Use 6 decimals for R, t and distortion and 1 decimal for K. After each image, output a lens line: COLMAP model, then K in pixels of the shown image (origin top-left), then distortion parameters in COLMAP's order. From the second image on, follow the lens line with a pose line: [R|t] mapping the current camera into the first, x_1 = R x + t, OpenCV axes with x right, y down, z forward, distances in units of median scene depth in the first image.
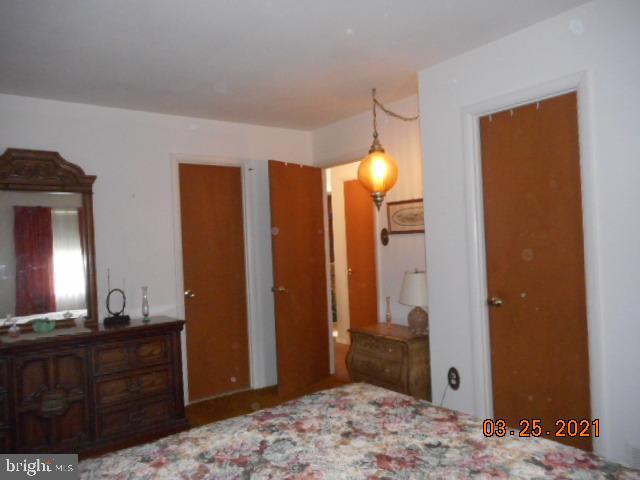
lens RADIAL K [[469.9, 0, 320.6], [0, 469.9, 241.6], [0, 0, 1]] dist [-0.003676, -0.001109]
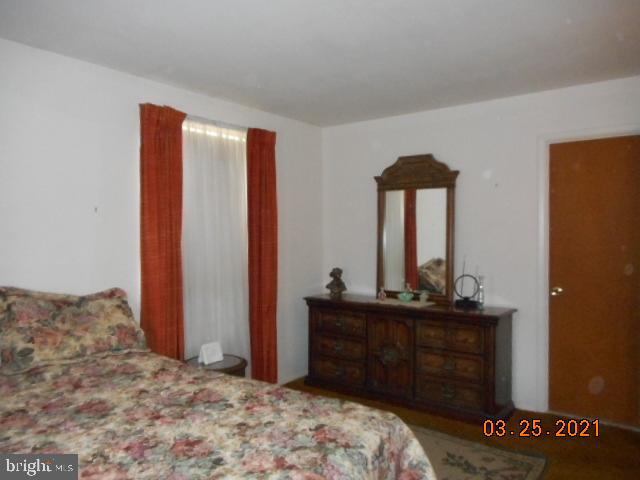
lens RADIAL K [[469.9, 0, 320.5], [0, 469.9, 239.0], [0, 0, 1]] dist [-0.003676, -0.001109]
pose [[0.306342, 0.055515, -0.950301, 1.045870], [-0.008835, 0.998421, 0.055478, -0.082767], [0.951881, -0.008599, 0.306348, 0.770167]]
